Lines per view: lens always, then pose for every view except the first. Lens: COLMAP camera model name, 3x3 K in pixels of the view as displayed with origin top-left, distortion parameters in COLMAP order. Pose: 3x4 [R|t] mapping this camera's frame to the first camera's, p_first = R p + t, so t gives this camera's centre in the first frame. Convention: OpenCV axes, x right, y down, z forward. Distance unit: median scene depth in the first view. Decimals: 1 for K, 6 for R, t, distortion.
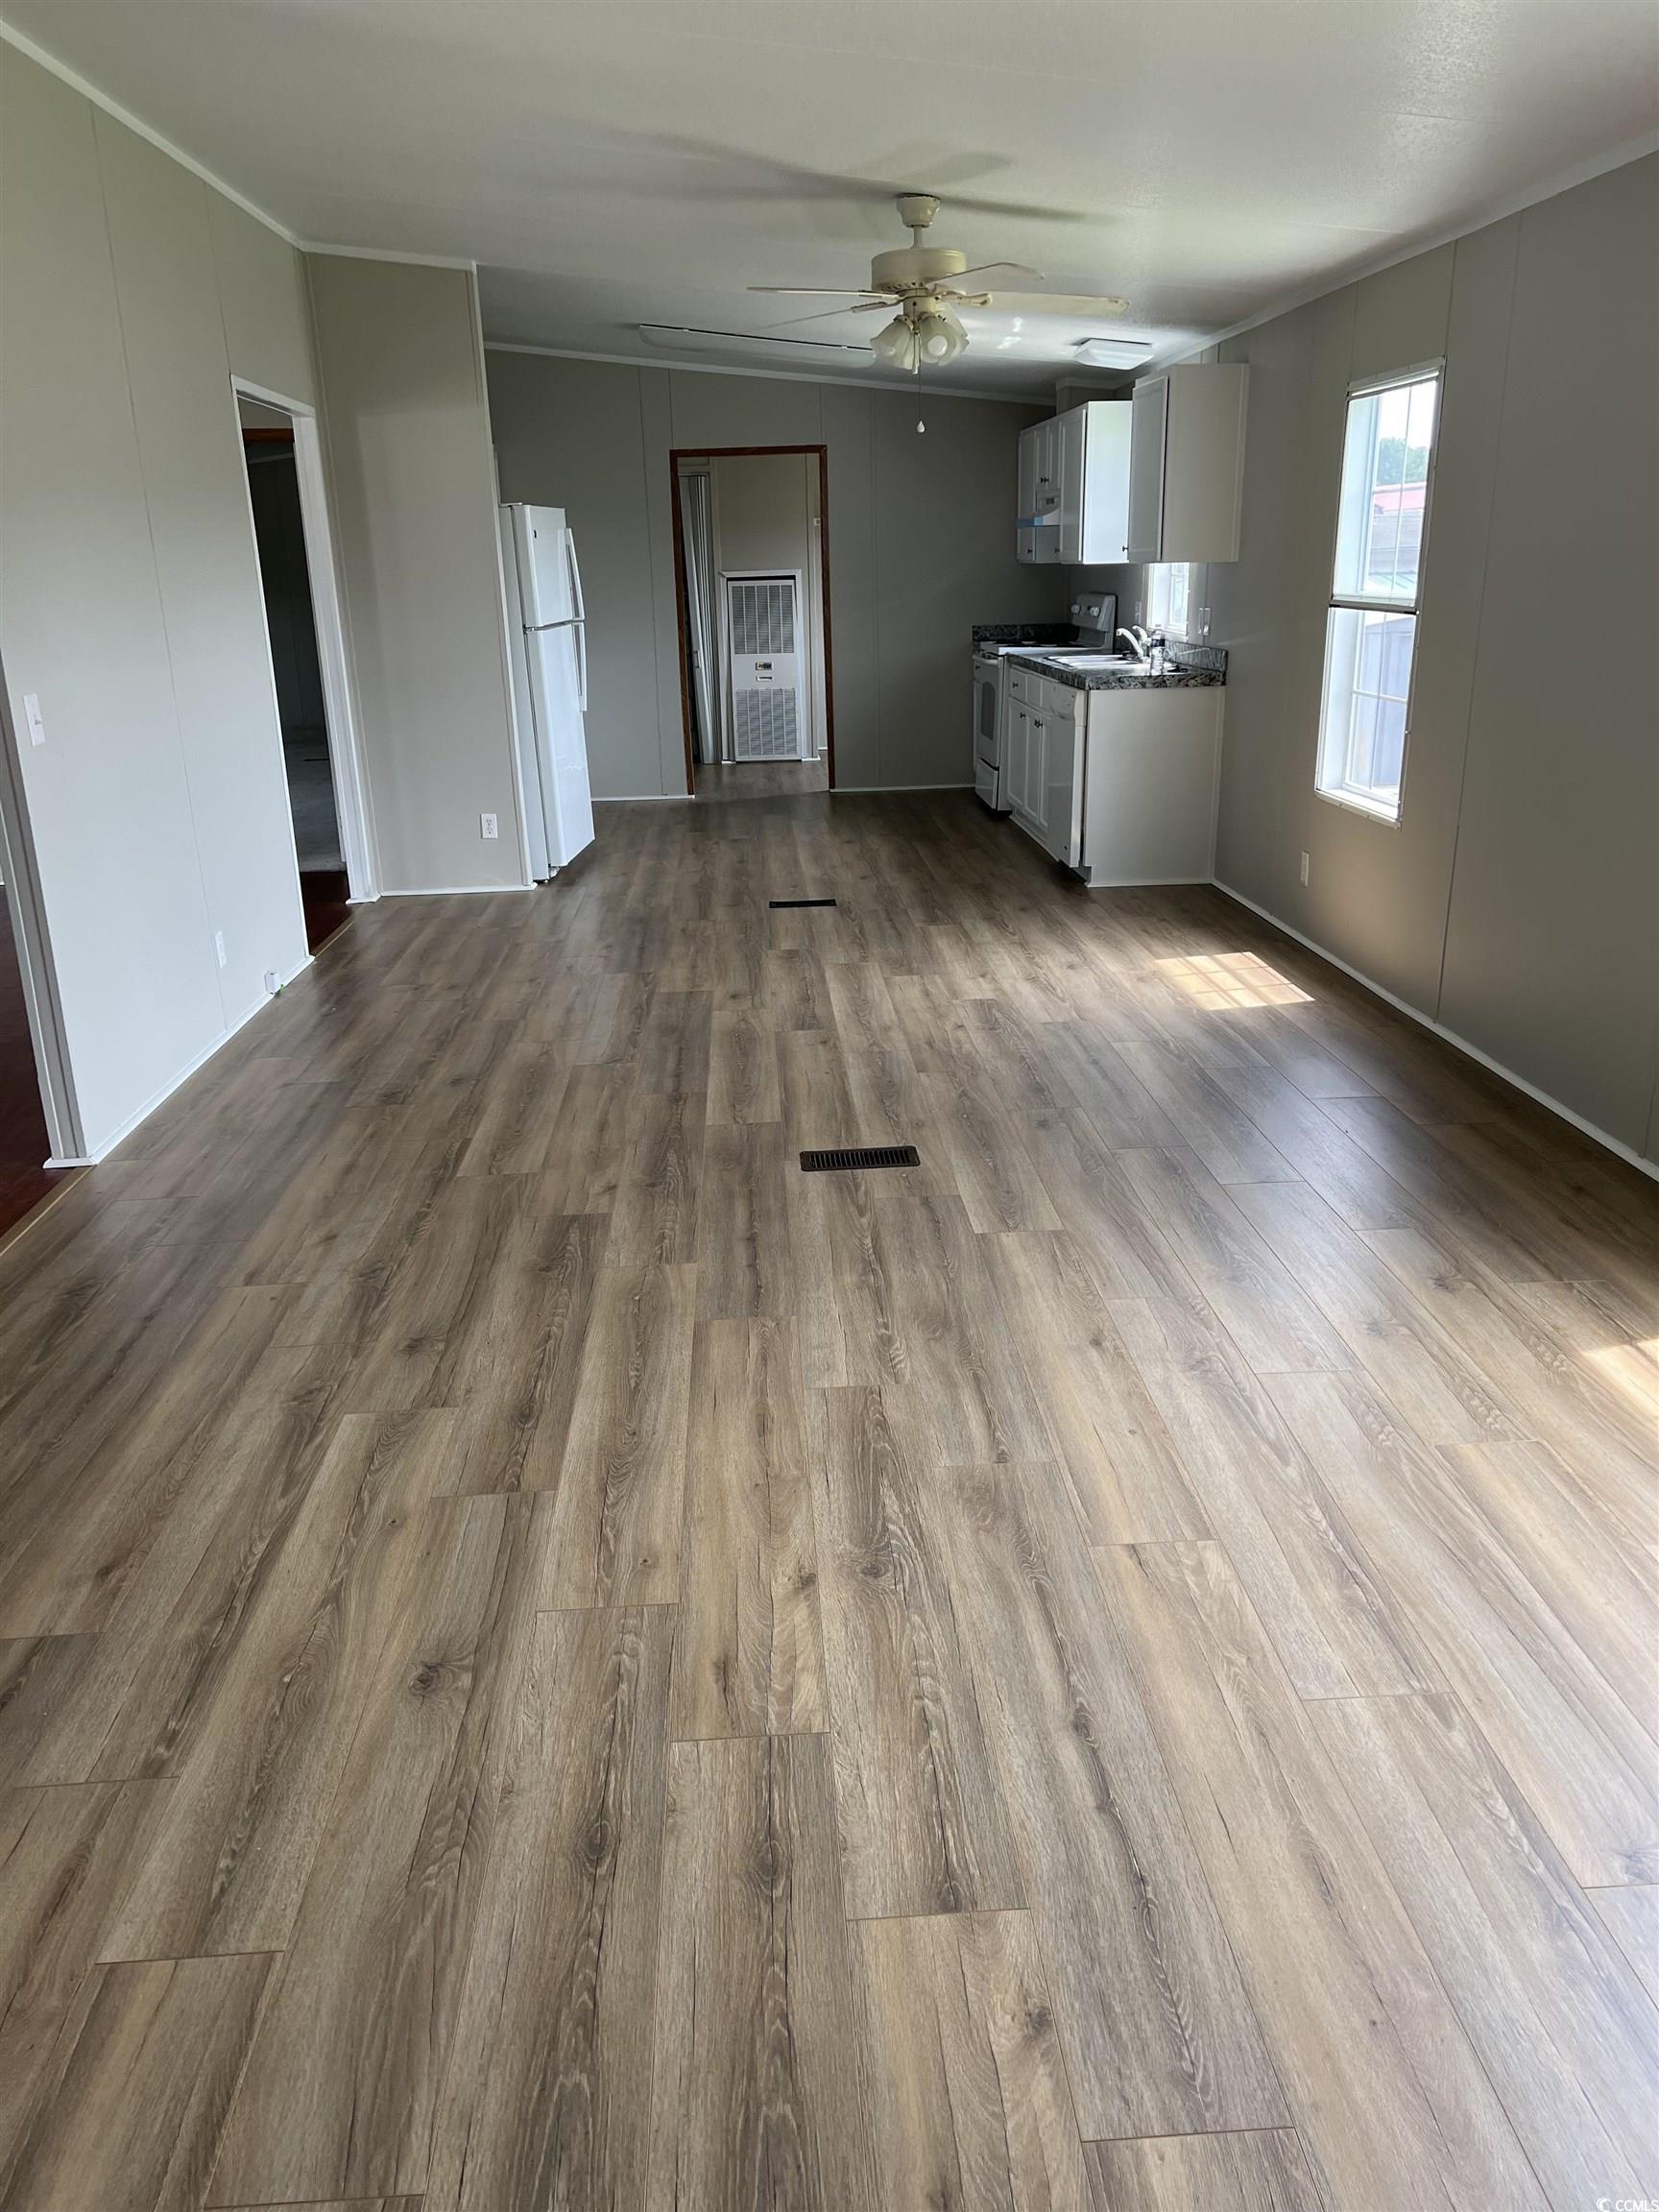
lens RADIAL K [[1667.0, 0, 829.5], [0, 1667.0, 1106.0], [0, 0, 1]] dist [0.124302, -0.195856]
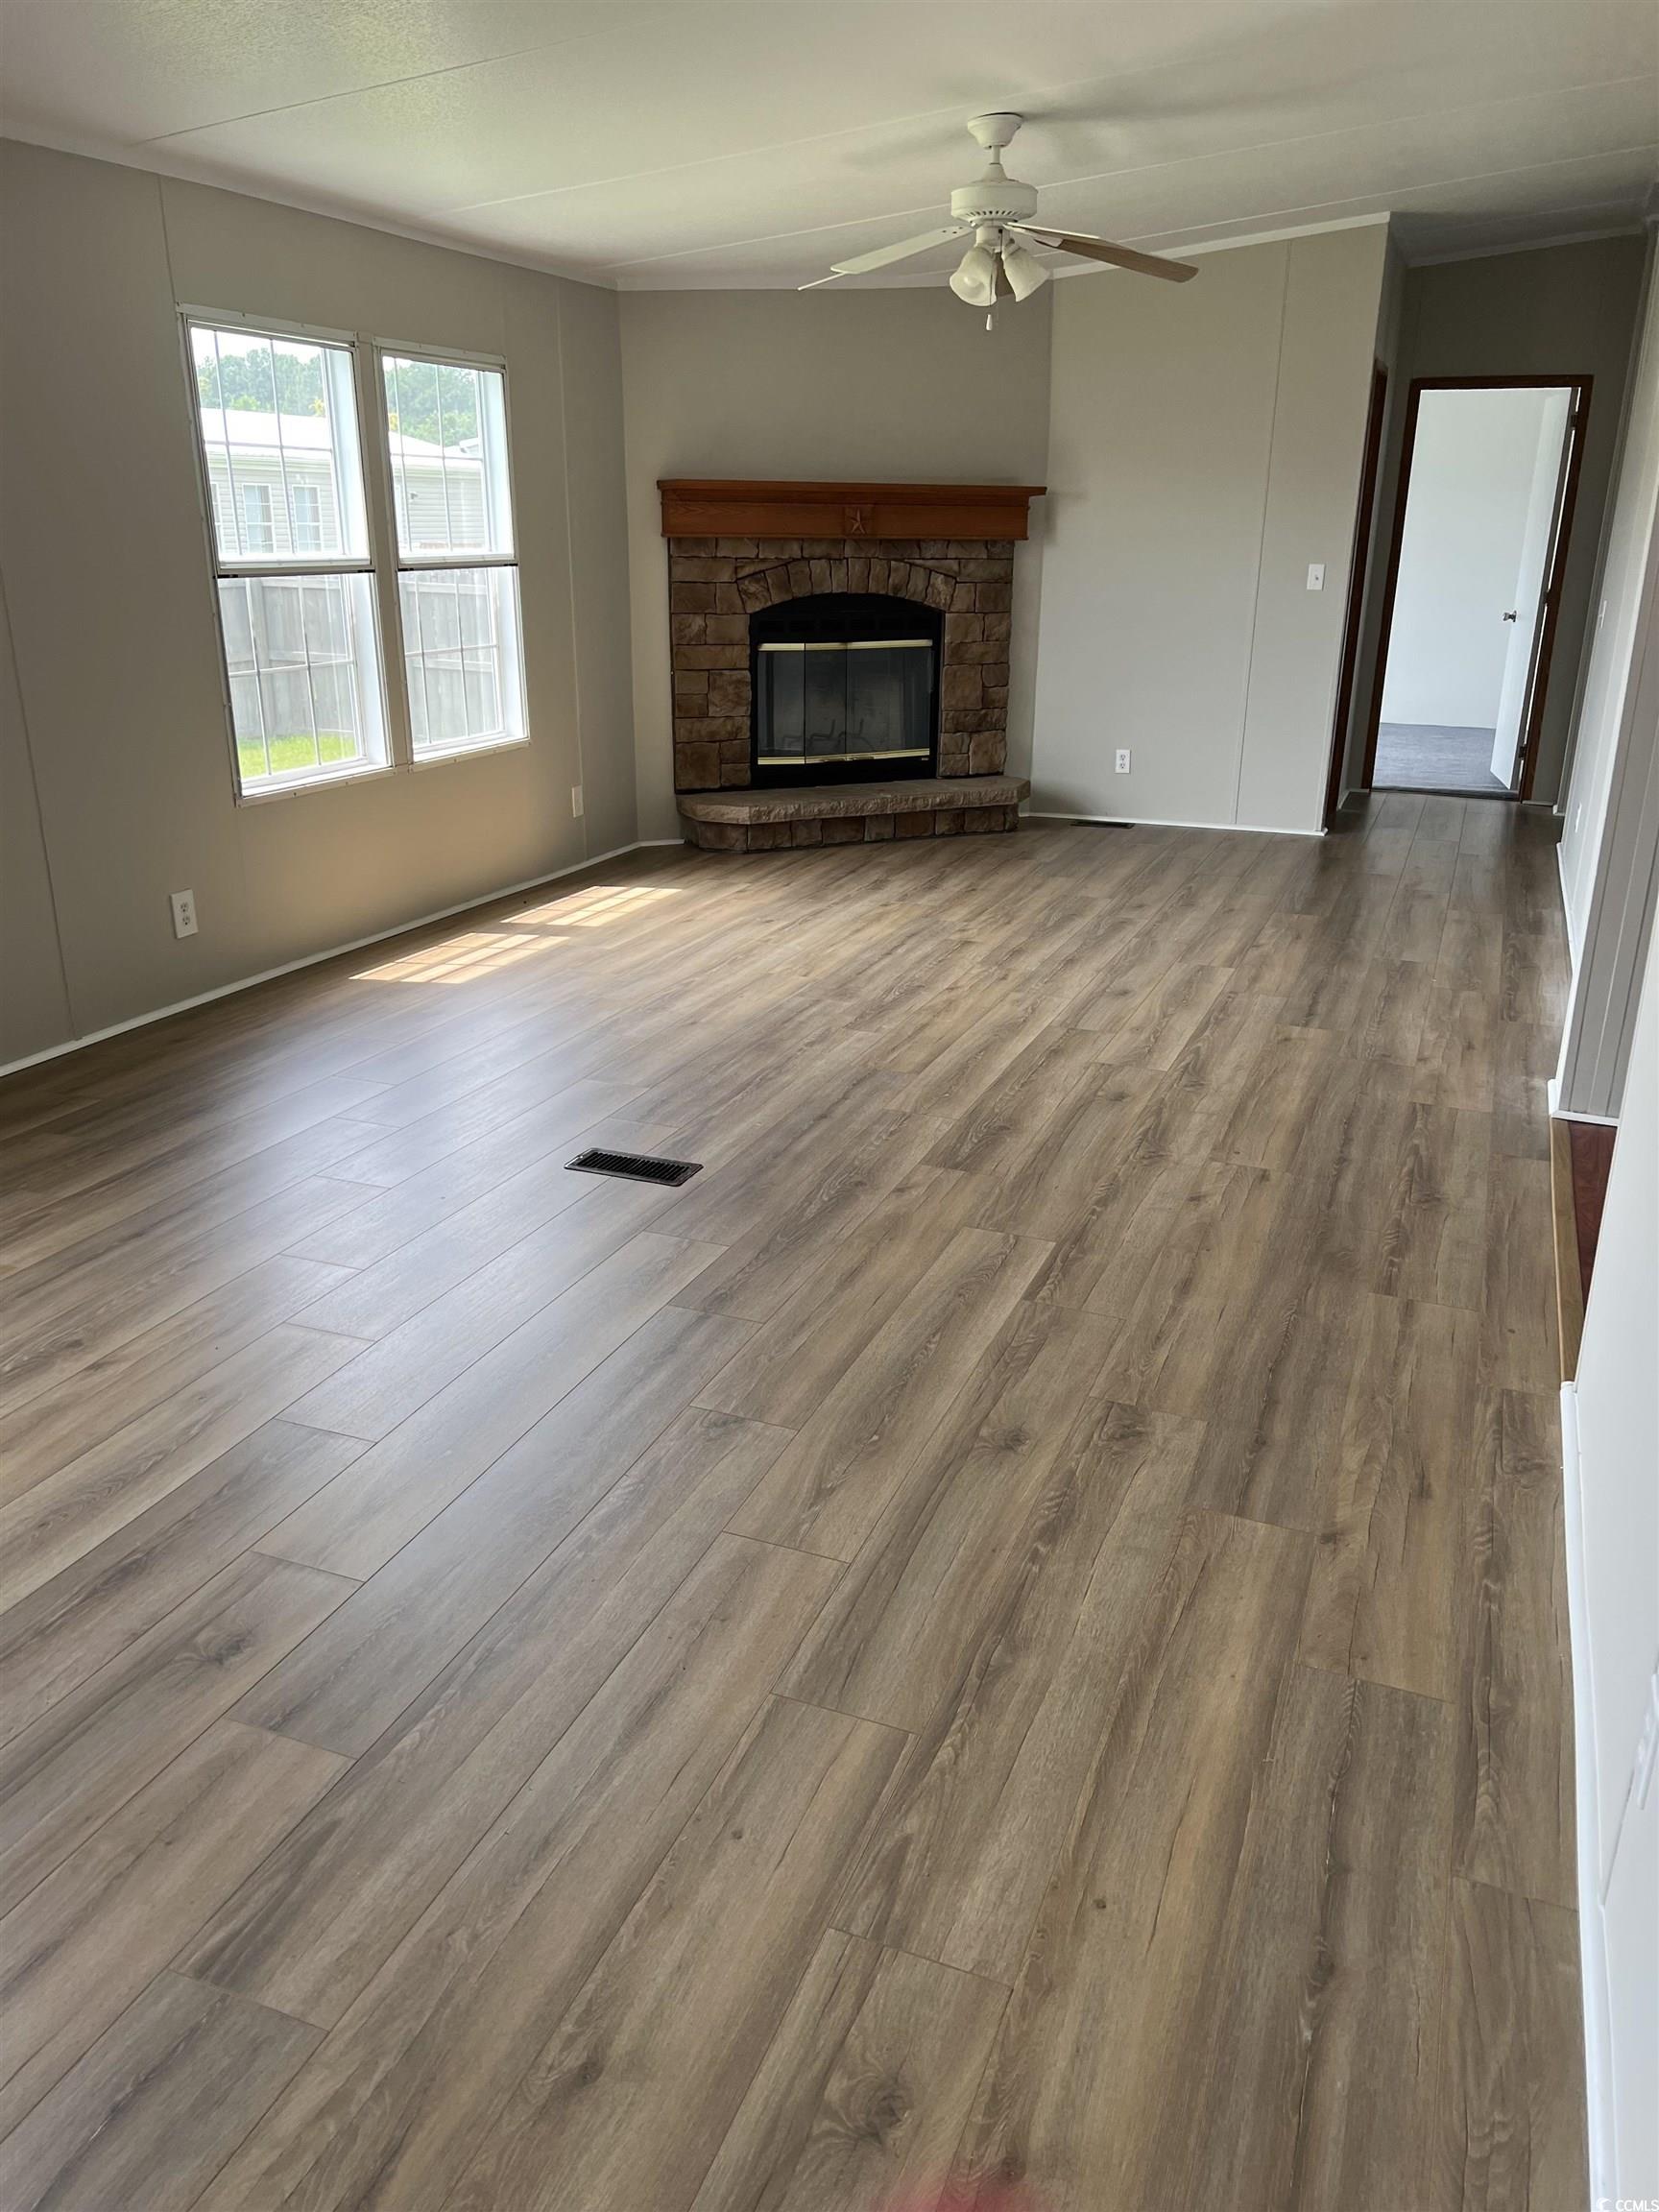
lens RADIAL K [[1628.3, 0, 863.8], [0, 1628.3, 1113.6], [0, 0, 1]] dist [0.108891, -0.221950]
pose [[-0.916971, -0.109750, 0.383562, -0.387141], [0.148451, 0.798517, 0.583380, -0.438341], [-0.370307, 0.591883, -0.715924, 1.392805]]
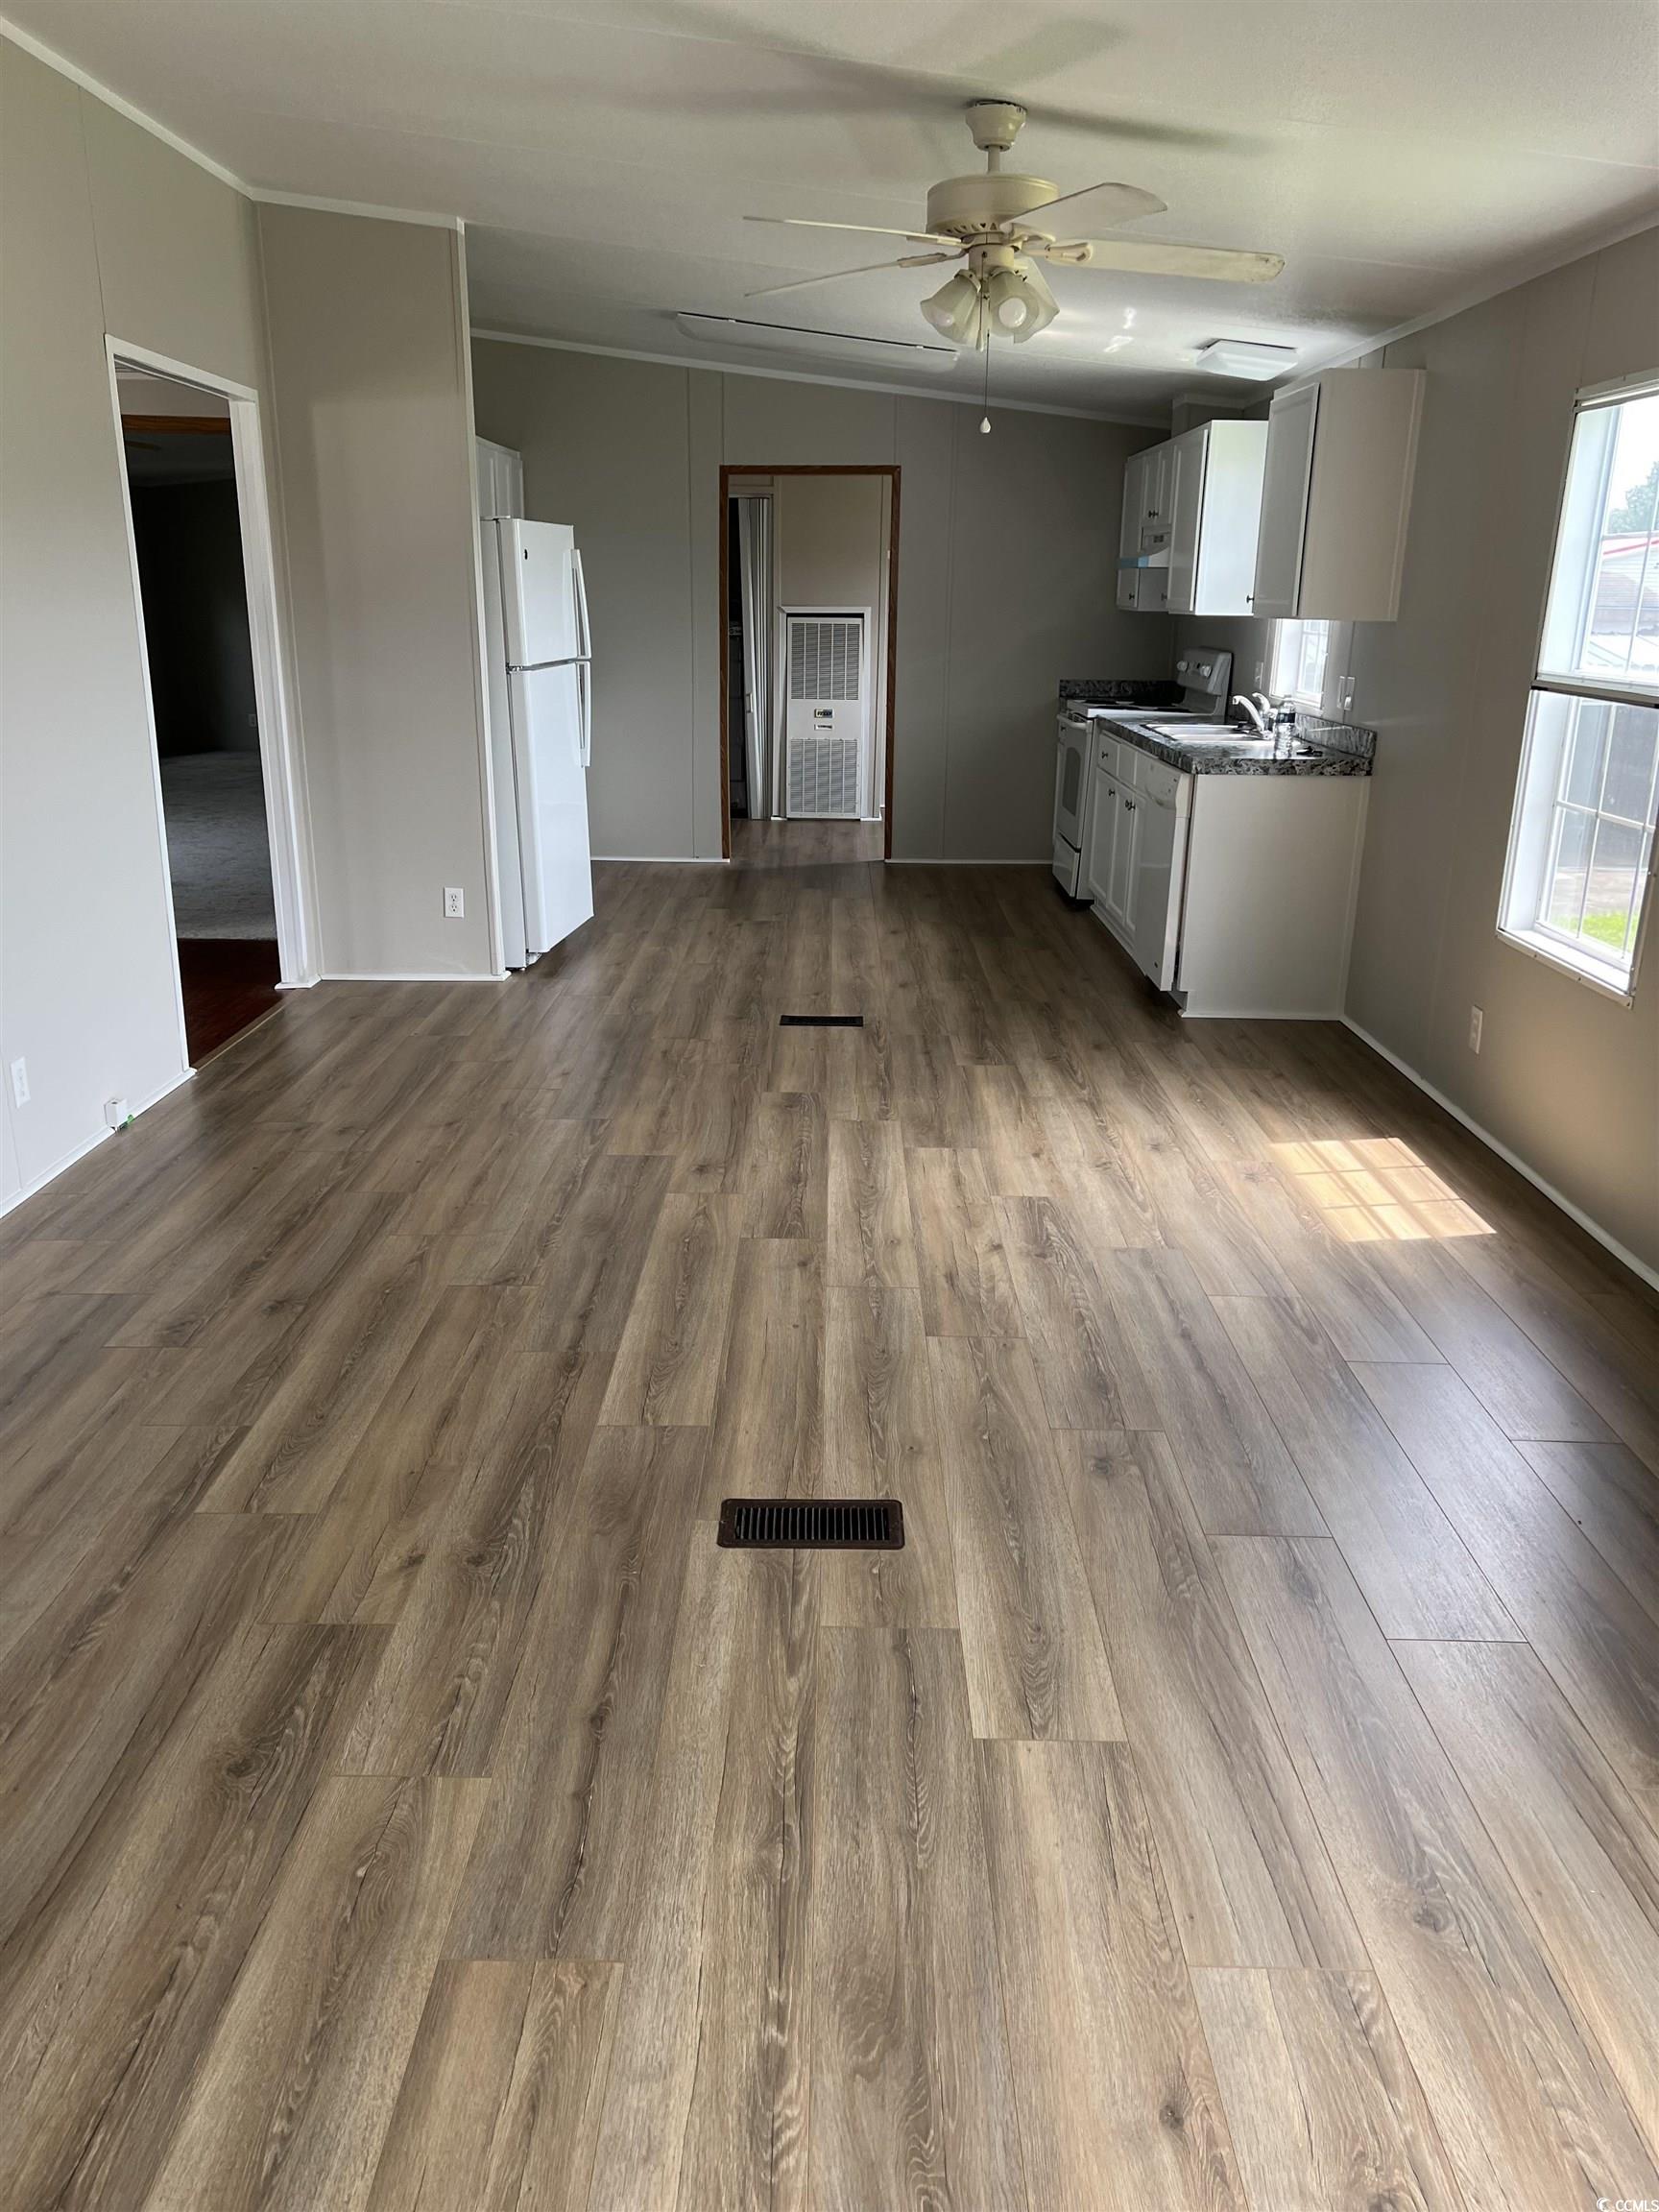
lens RADIAL K [[1657.8, 0, 817.2], [0, 1657.8, 1099.8], [0, 0, 1]] dist [0.084797, -0.096723]
pose [[0.997094, 0.053927, -0.053802, 0.040622], [-0.054947, 0.998333, -0.017673, -0.105900], [0.052760, 0.020578, 0.998395, 0.314648]]
